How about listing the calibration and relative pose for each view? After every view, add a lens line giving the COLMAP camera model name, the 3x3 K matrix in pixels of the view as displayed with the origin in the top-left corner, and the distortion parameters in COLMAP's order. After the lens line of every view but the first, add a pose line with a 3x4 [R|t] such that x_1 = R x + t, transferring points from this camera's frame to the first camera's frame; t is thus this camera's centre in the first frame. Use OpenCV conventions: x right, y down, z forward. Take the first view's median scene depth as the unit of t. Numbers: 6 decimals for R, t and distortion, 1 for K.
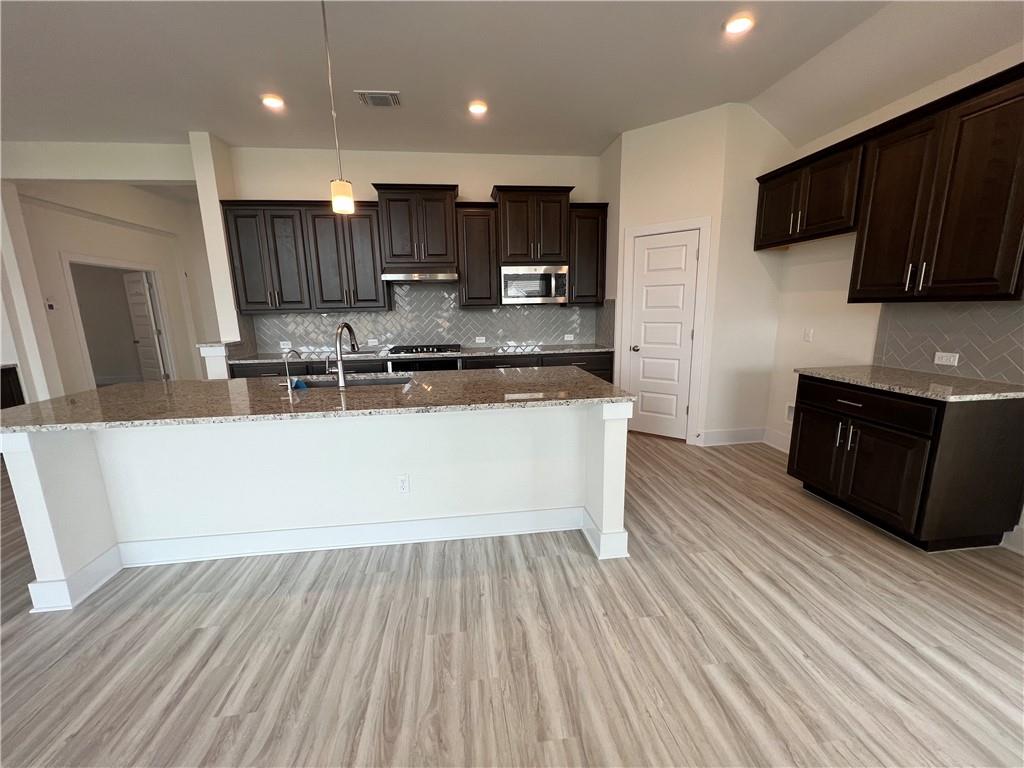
lens RADIAL K [[408.5, 0, 507.7], [0, 408.5, 385.6], [0, 0, 1]] dist [-0.000714, -0.000322]
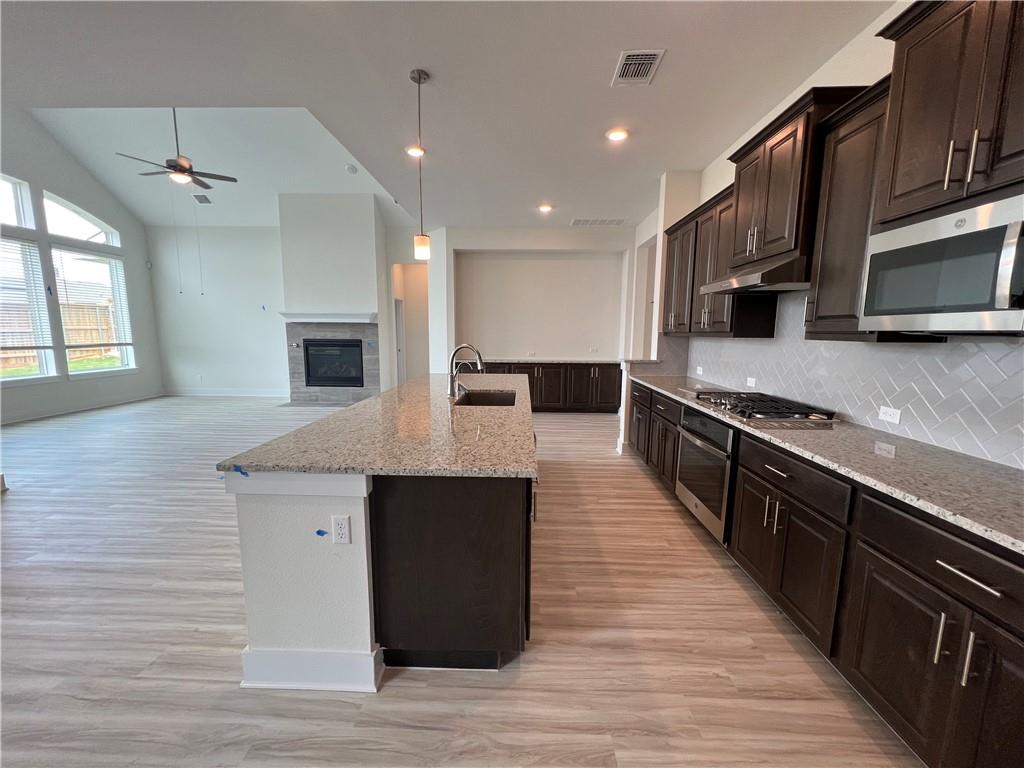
lens RADIAL K [[408.5, 0, 509.2], [0, 408.5, 387.2], [0, 0, 1]] dist [-0.000714, -0.000322]
pose [[-0.152211, 0.161814, -0.975012, 0.962526], [-0.195472, 0.962092, 0.190185, -0.353345], [0.968825, 0.219536, -0.114811, 1.647554]]
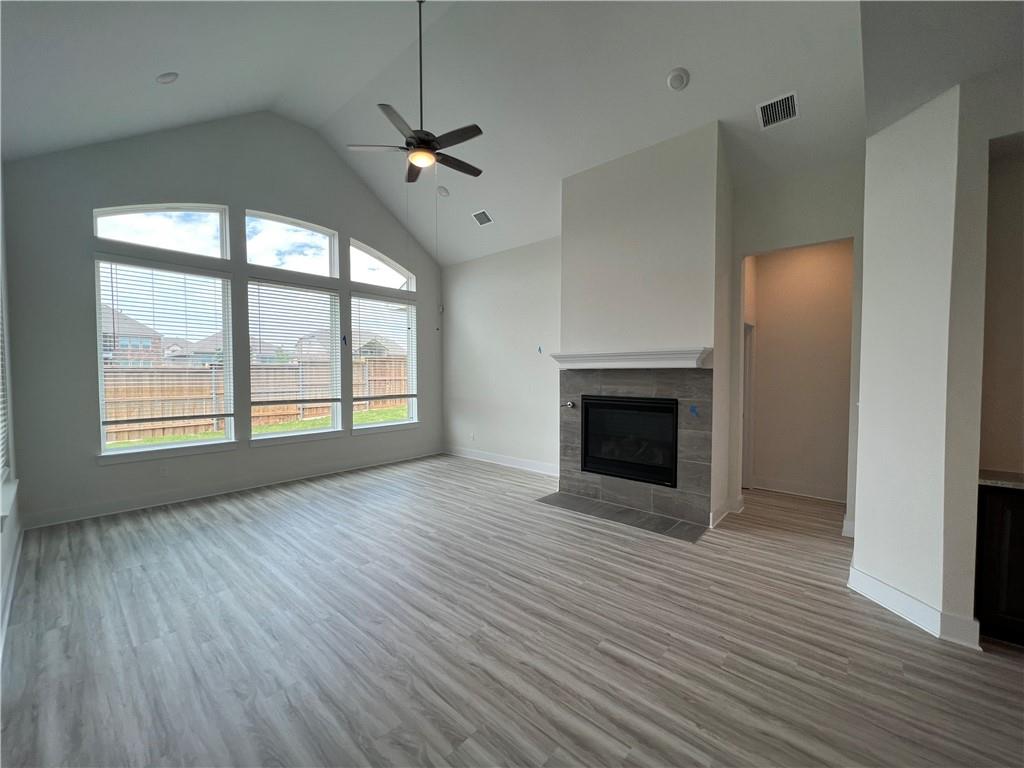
lens RADIAL K [[408.5, 0, 509.4], [0, 408.5, 389.7], [0, 0, 1]] dist [-0.000714, -0.000322]
pose [[-0.757160, 0.051058, -0.651231, -0.687930], [-0.106566, 0.973930, 0.200259, -0.146843], [0.644478, 0.221027, -0.731980, 0.699624]]
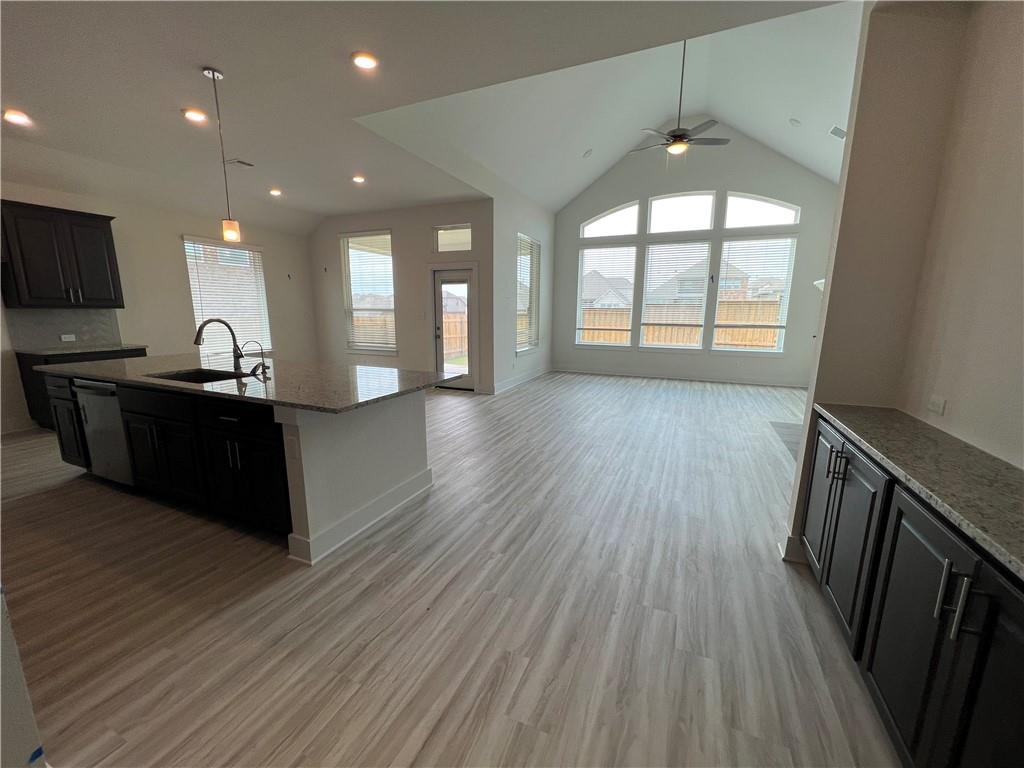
lens RADIAL K [[408.5, 0, 508.9], [0, 408.5, 385.7], [0, 0, 1]] dist [-0.000714, -0.000322]
pose [[-0.854478, -0.077278, 0.513708, -2.201436], [0.115767, 0.935681, 0.333316, -0.333682], [-0.506425, 0.344282, -0.790572, 2.004285]]
